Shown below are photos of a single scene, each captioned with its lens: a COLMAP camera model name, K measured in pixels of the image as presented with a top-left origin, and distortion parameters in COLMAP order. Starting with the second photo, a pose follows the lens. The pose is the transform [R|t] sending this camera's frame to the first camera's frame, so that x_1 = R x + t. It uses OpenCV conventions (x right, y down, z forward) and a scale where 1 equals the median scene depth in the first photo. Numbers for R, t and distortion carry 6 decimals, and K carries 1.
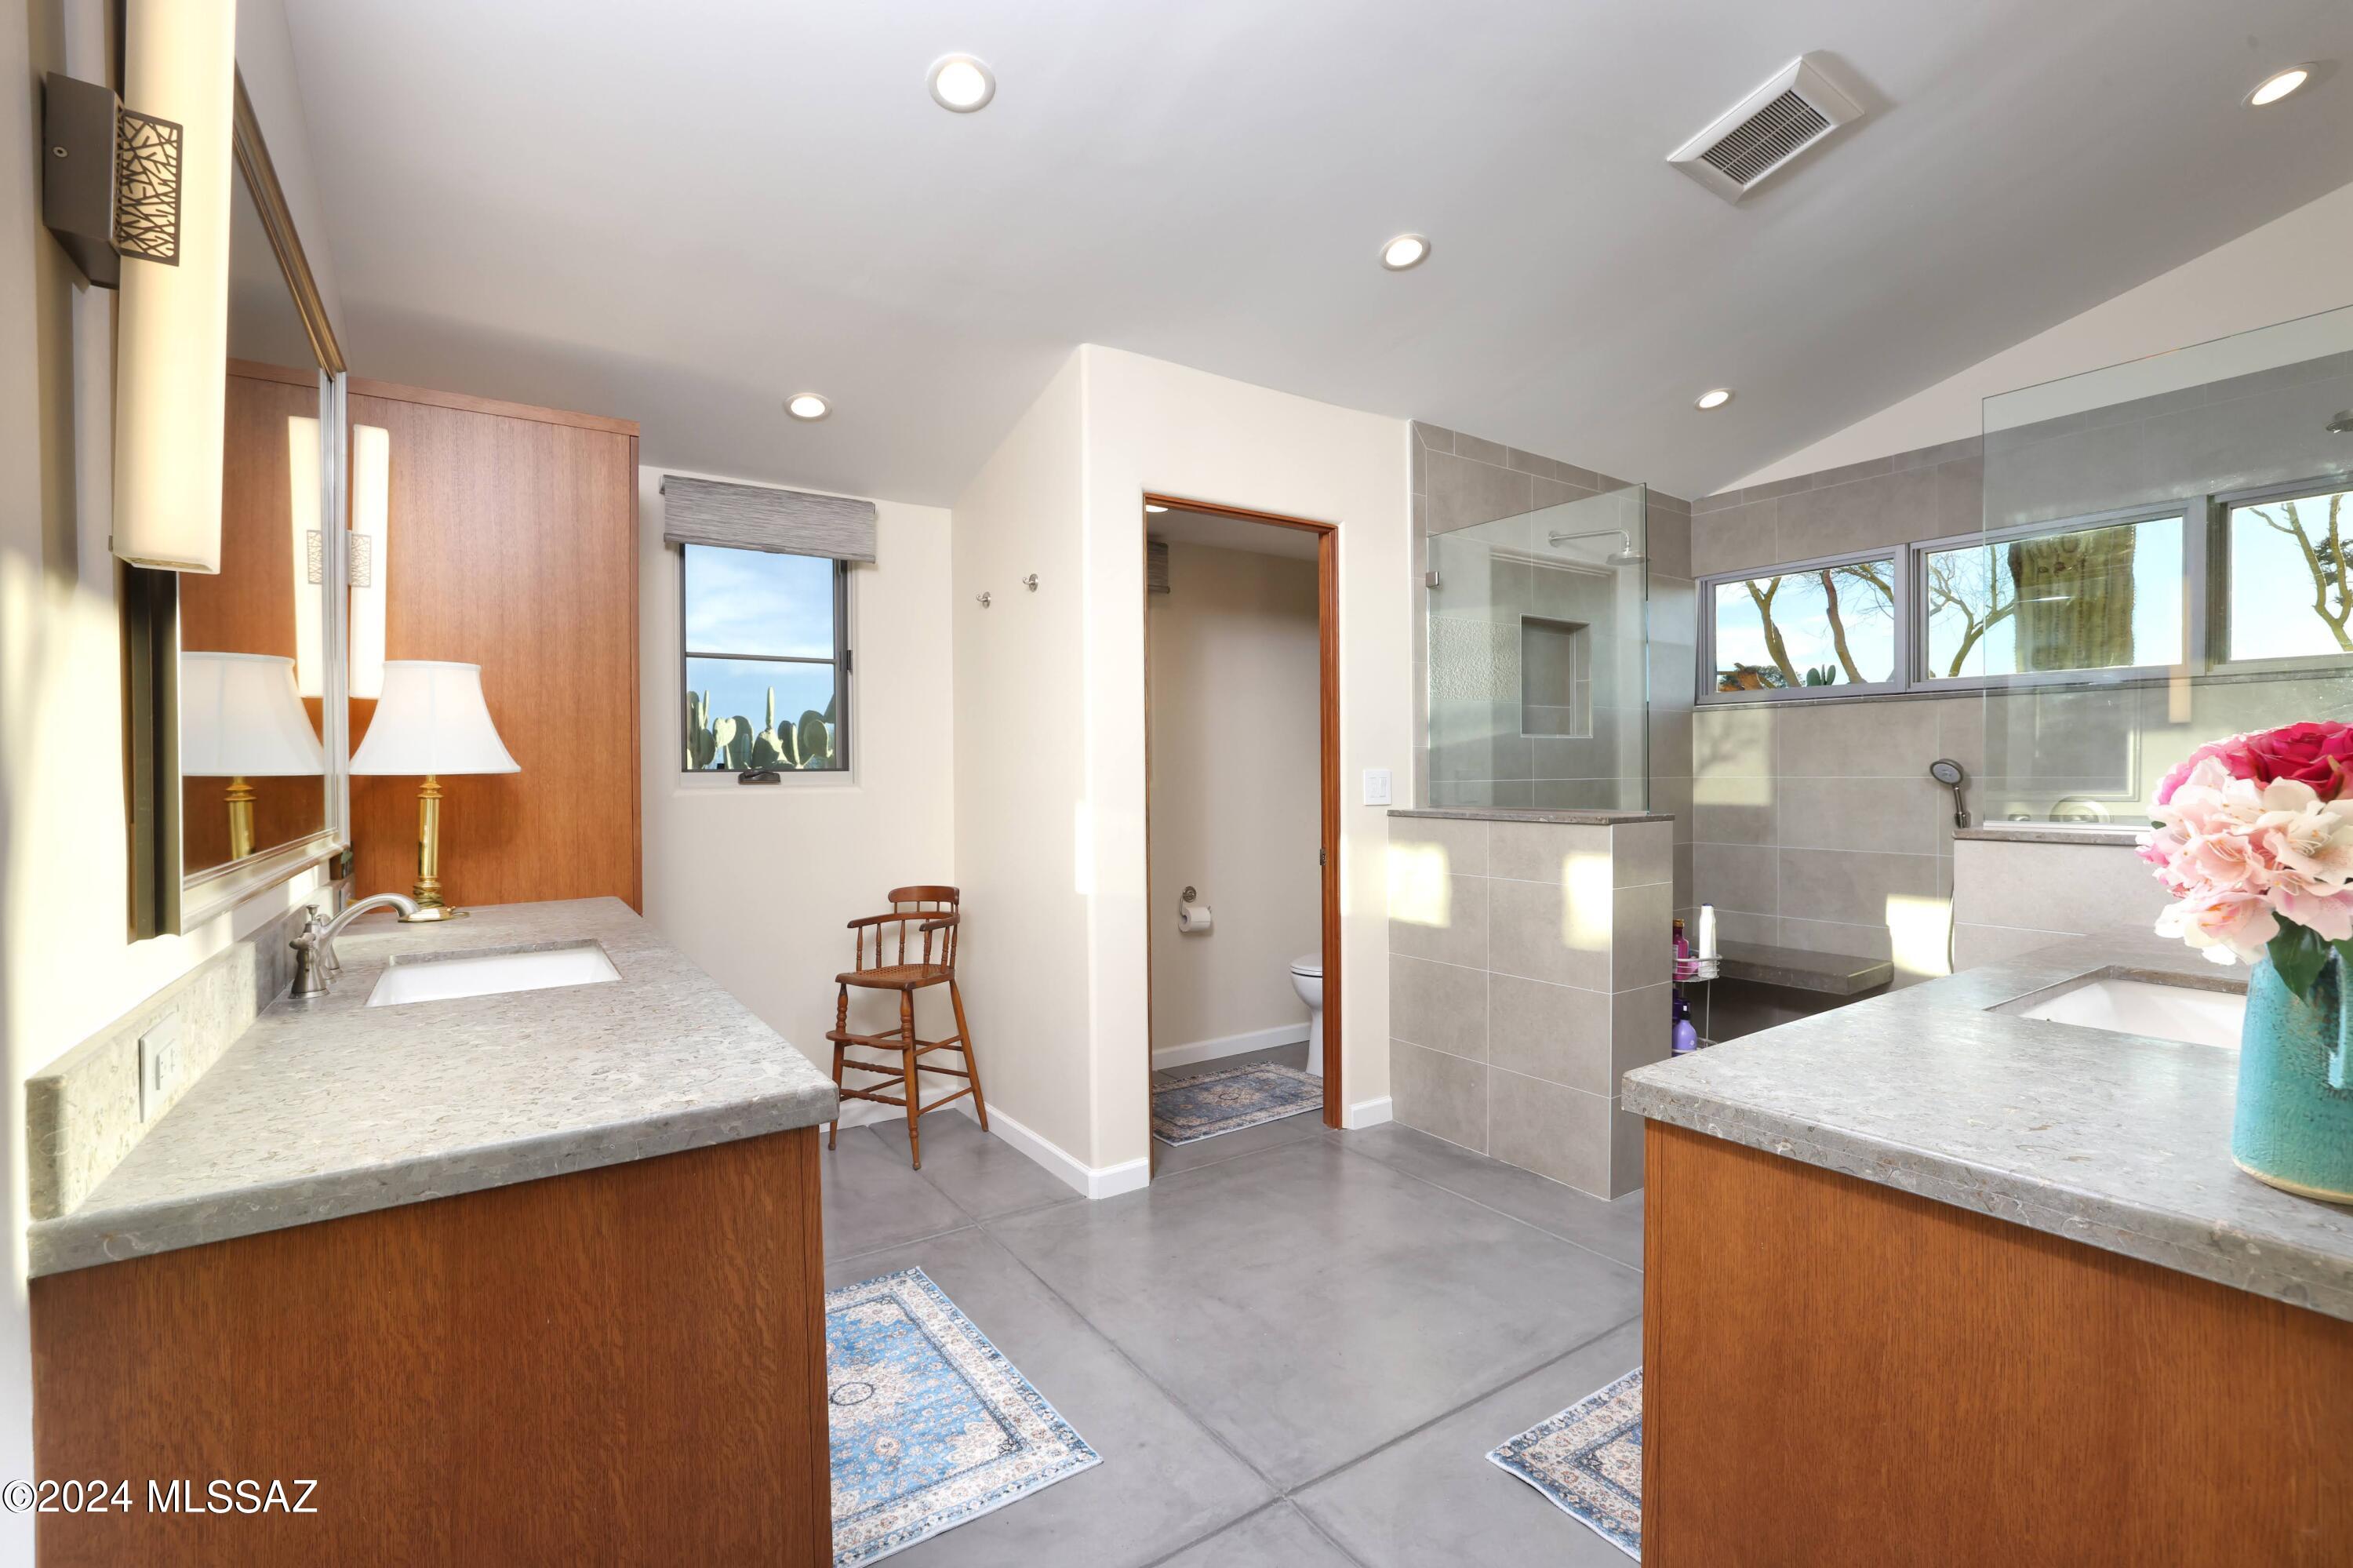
lens RADIAL K [[1035.9, 0, 1178.3], [0, 1035.9, 781.6], [0, 0, 1]] dist [-0.000906, -0.000007]
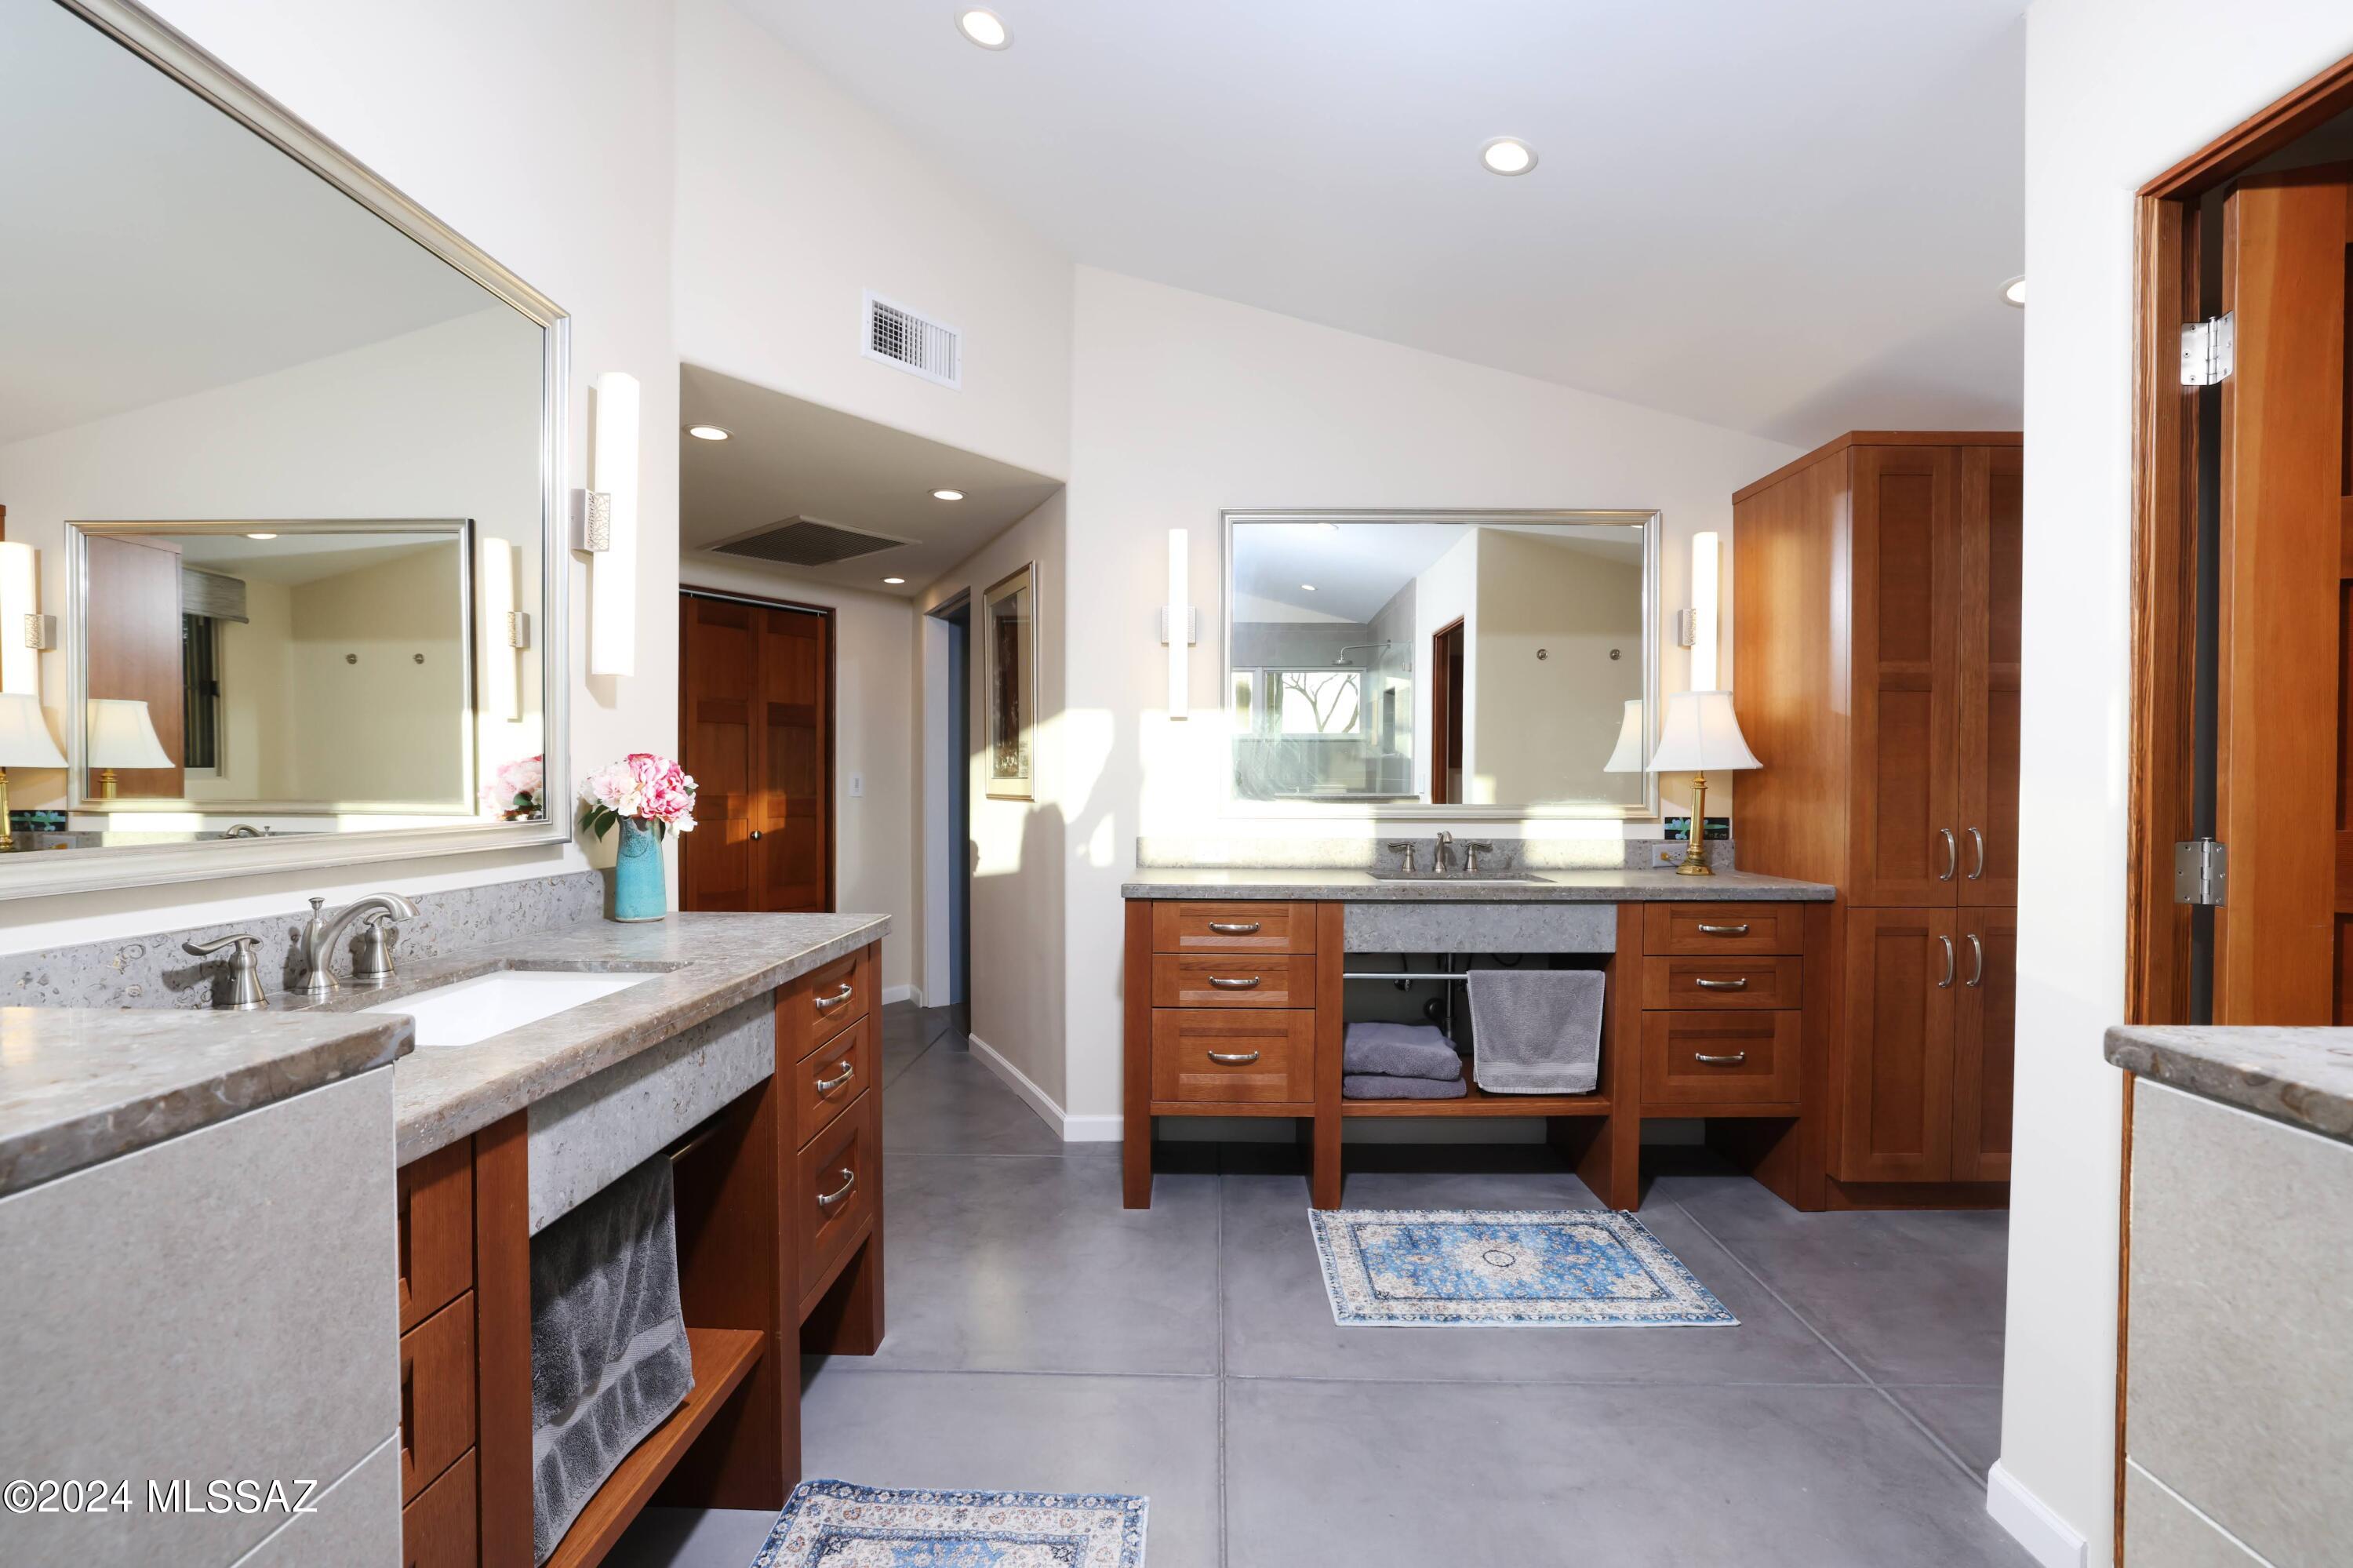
lens RADIAL K [[1032.5, 0, 1183.1], [0, 1032.5, 790.6], [0, 0, 1]] dist [0.000671, 0.000032]
pose [[-0.576284, 0.007270, -0.817217, 0.990199], [-0.004894, 0.999912, 0.012347, 0.007093], [0.817235, 0.011115, -0.576198, 1.491320]]
